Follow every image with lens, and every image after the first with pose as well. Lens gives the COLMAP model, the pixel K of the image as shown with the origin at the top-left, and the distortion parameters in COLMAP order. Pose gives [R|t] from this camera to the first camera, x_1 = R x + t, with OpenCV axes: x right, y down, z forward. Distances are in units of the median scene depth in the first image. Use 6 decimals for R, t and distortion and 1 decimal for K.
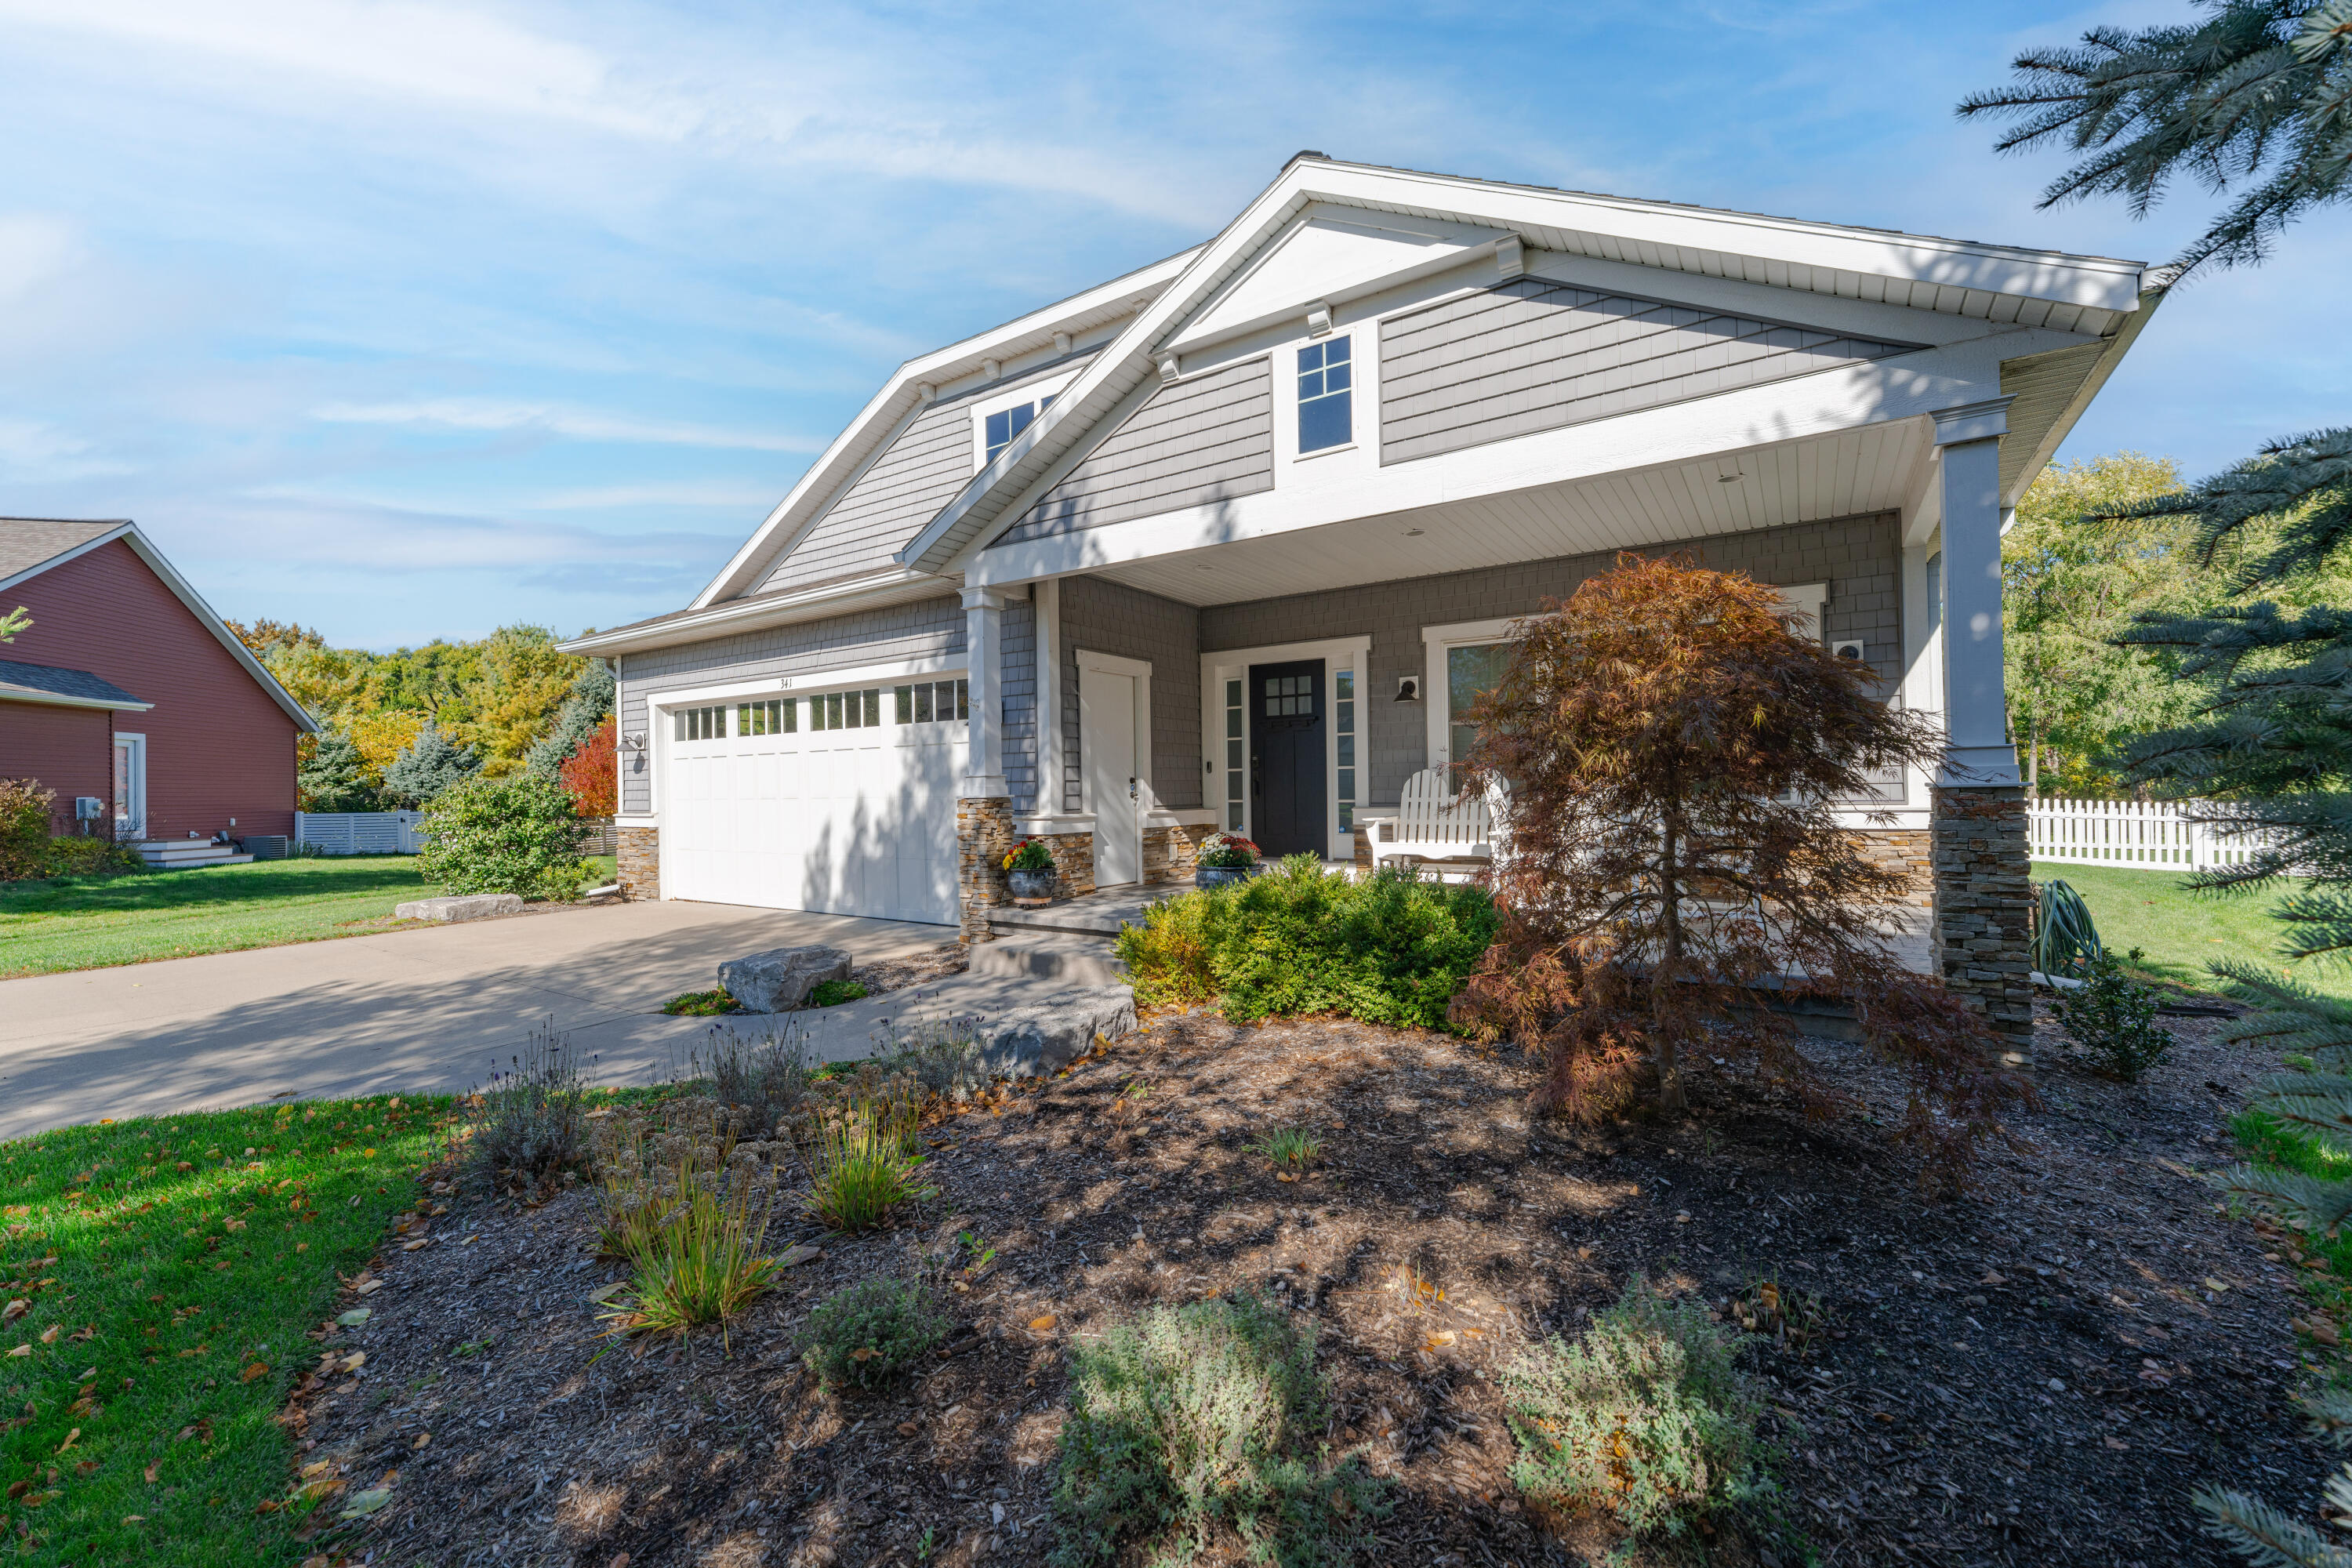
lens RADIAL K [[941.9, 0, 1176.0], [0, 941.9, 784.0], [0, 0, 1]] dist [0.001142, 0.000171]
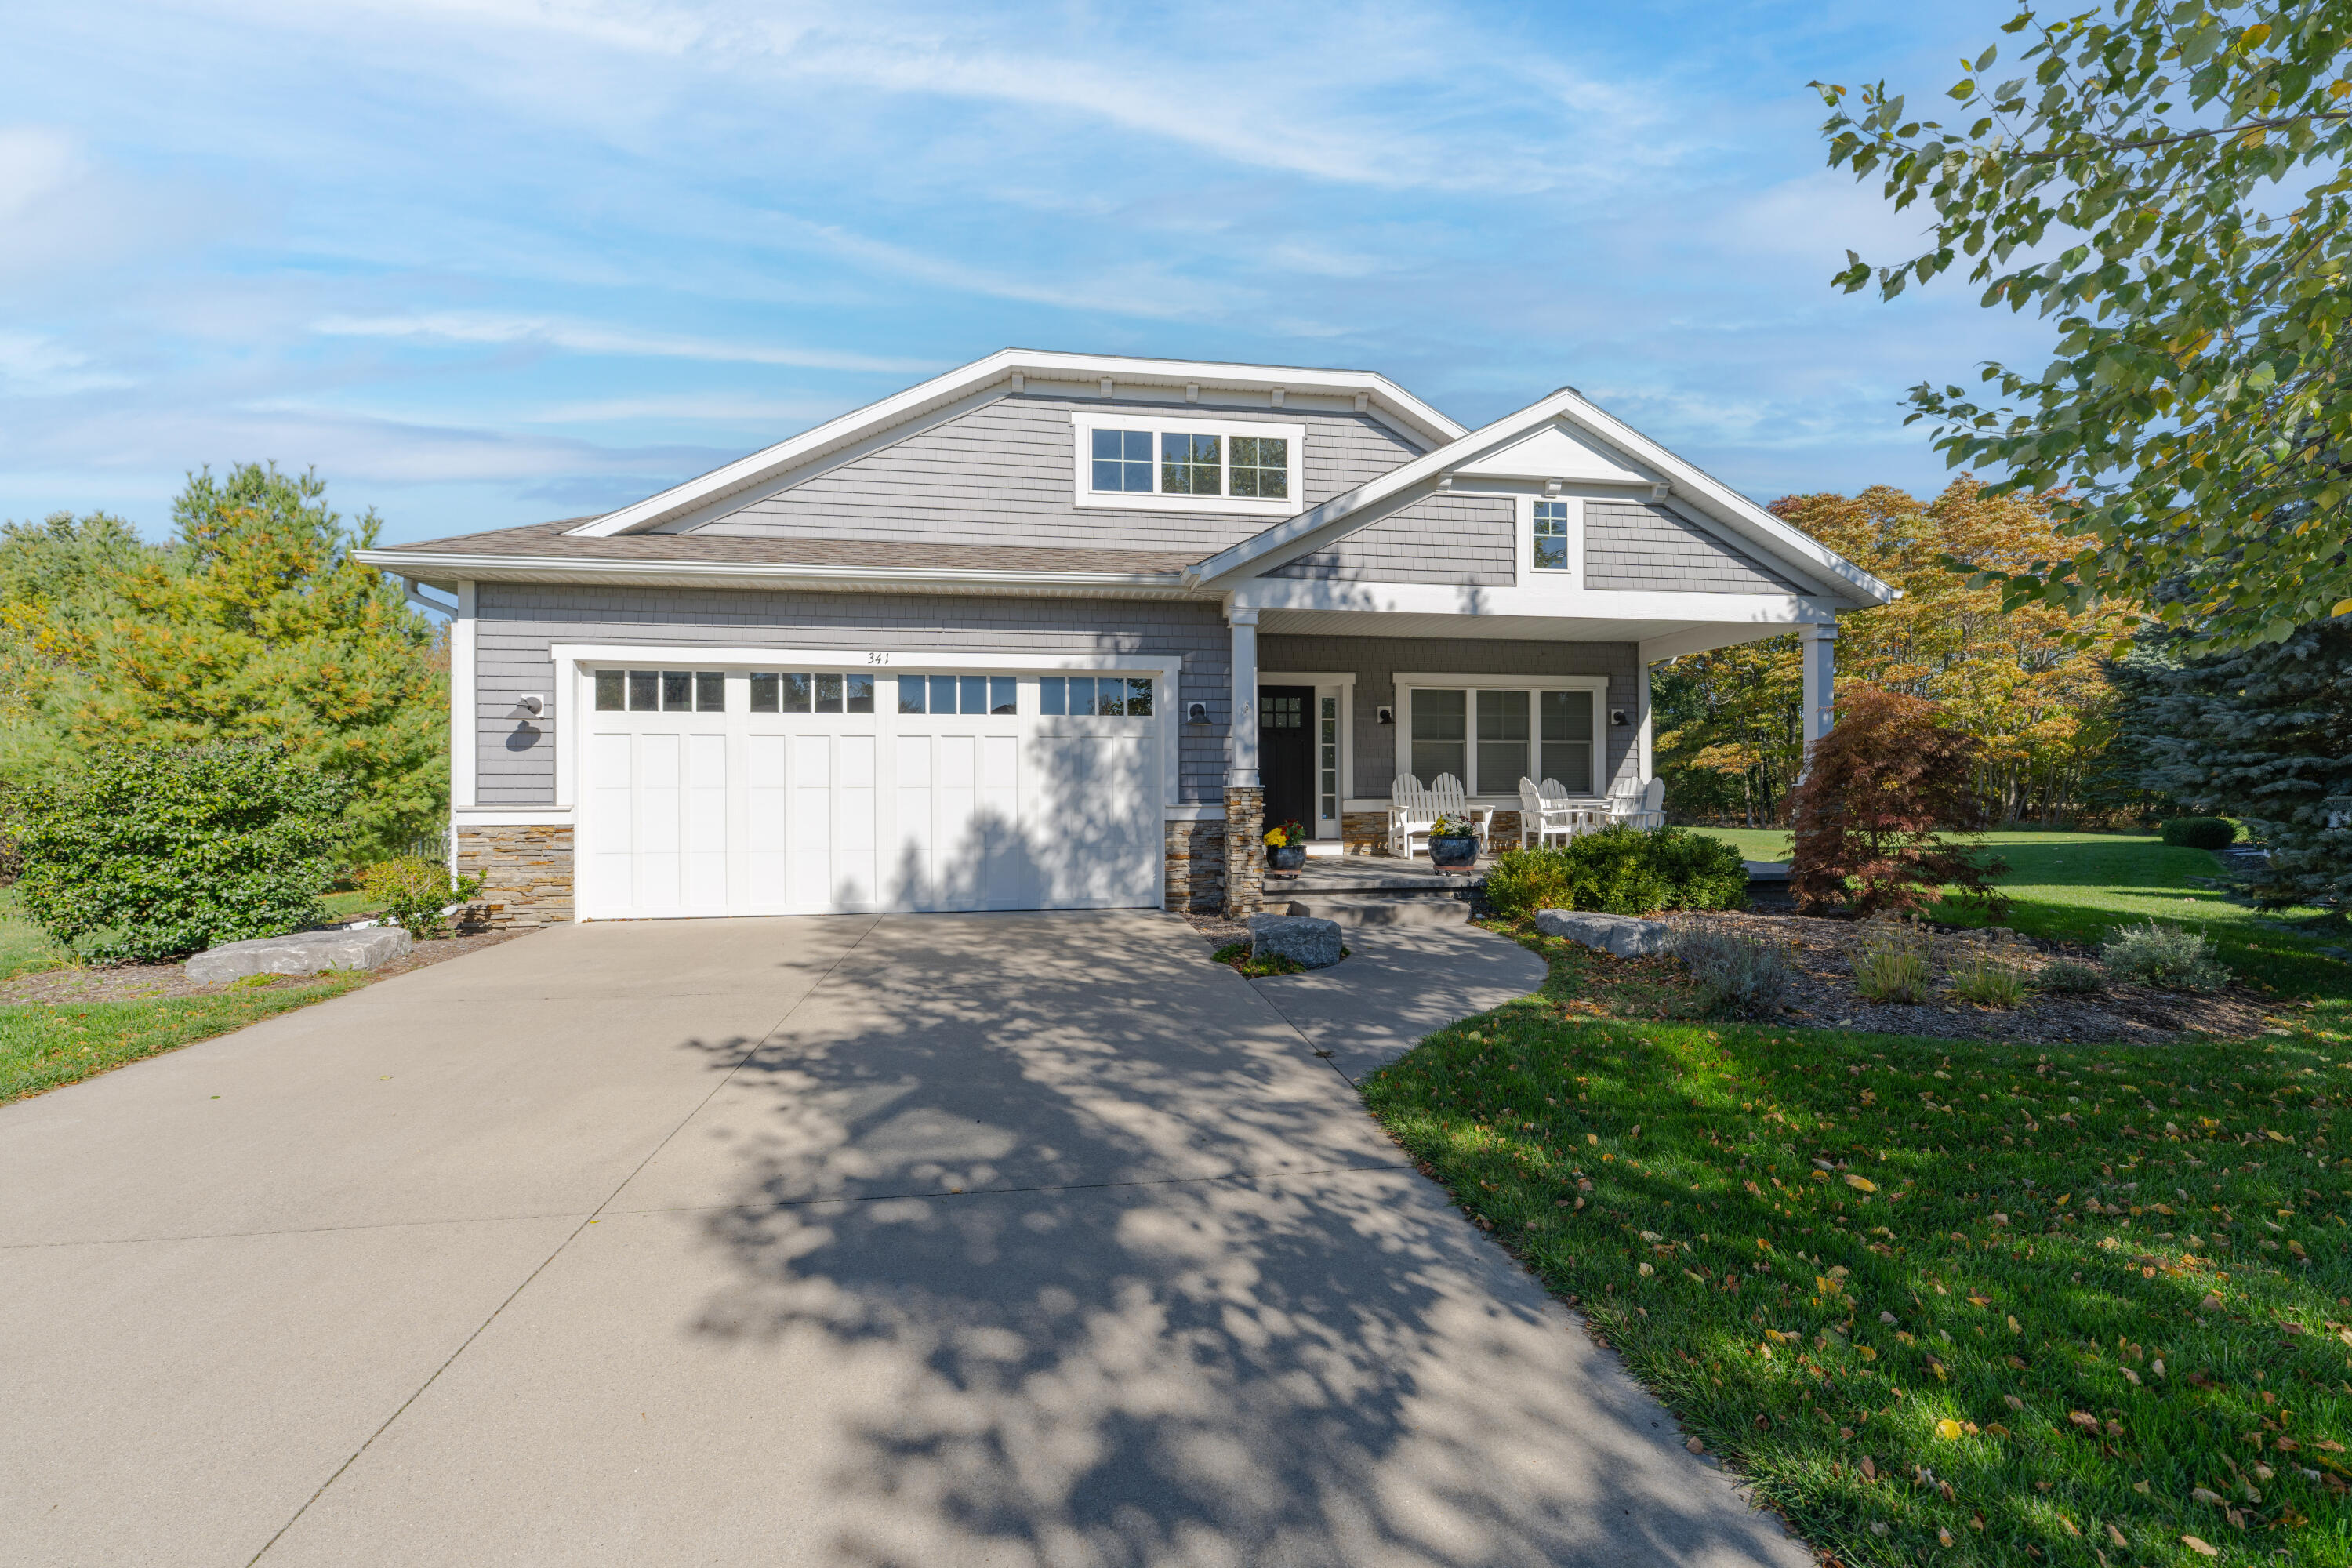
lens RADIAL K [[941.9, 0, 1176.0], [0, 941.9, 784.0], [0, 0, 1]] dist [0.001142, 0.000171]
pose [[0.737903, 0.015725, 0.674724, -0.899678], [-0.013150, 0.999874, -0.008921, 0.017764], [-0.674779, -0.002290, 0.738016, 0.168344]]
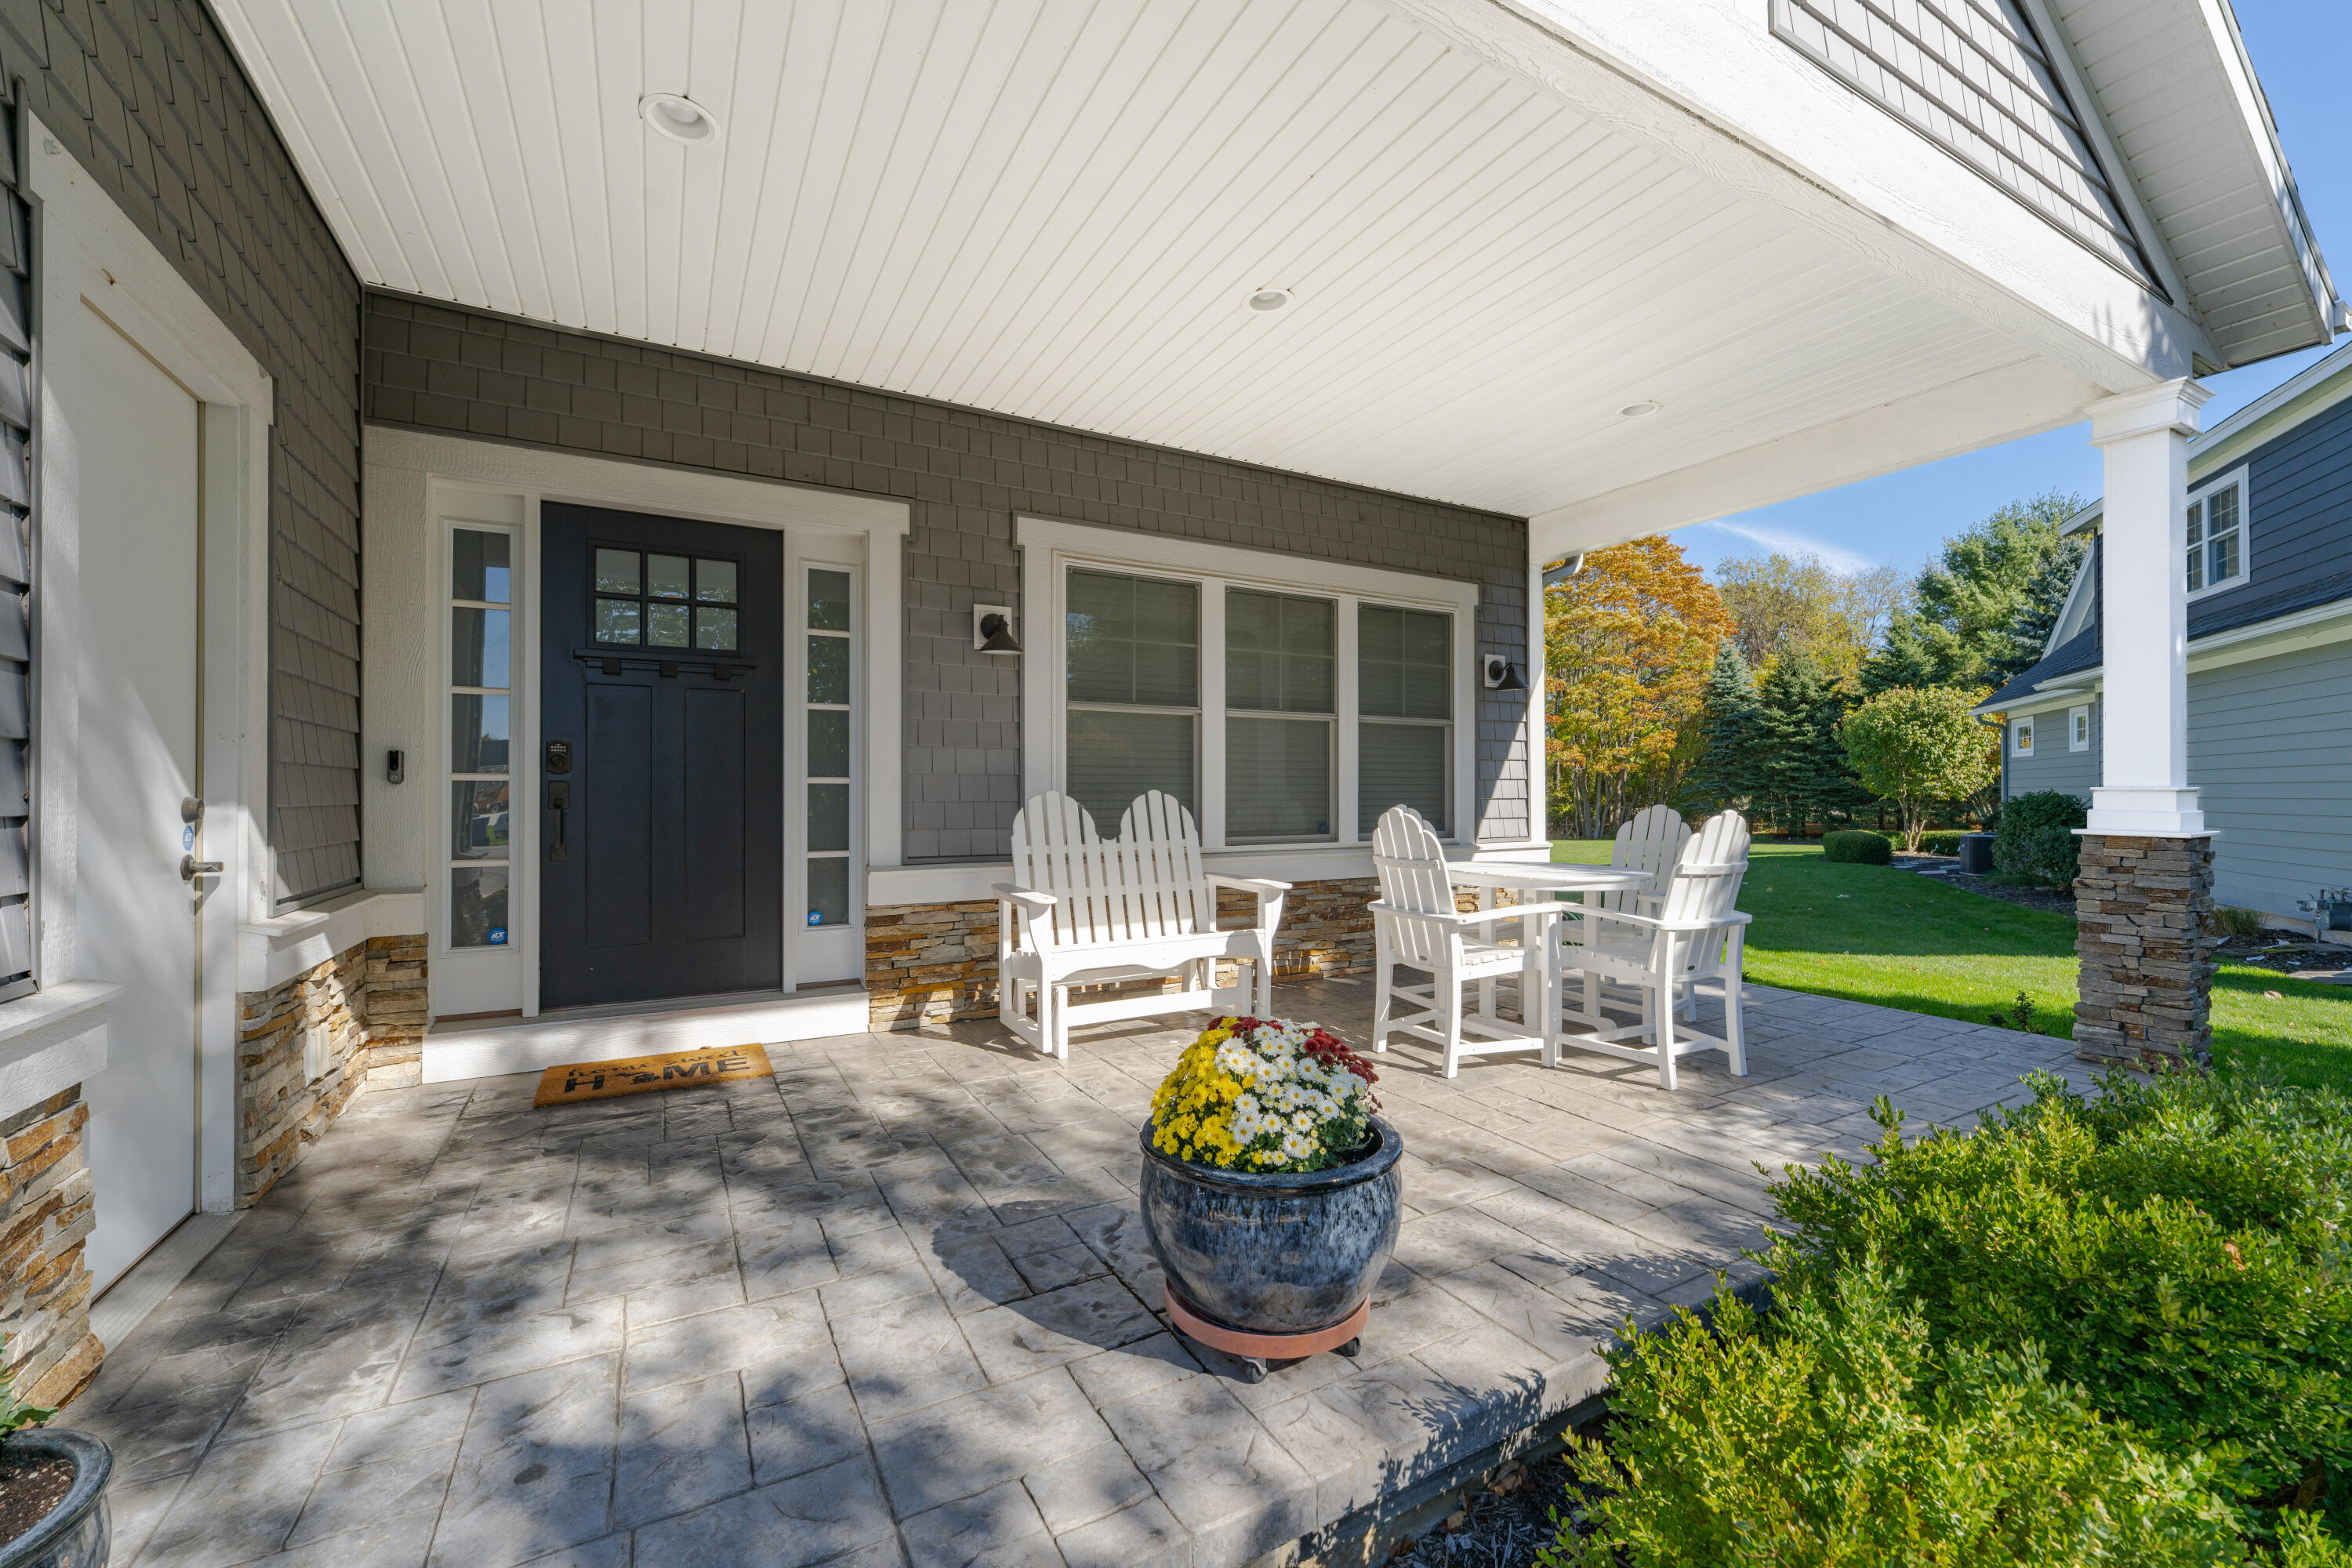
lens RADIAL K [[941.9, 0, 1176.0], [0, 941.9, 784.0], [0, 0, 1]] dist [0.001142, 0.000171]
pose [[0.456904, 0.021831, 0.889248, -0.151050], [-0.011581, 0.999760, -0.018594, -0.009656], [-0.889441, -0.001803, 0.457047, 0.661265]]
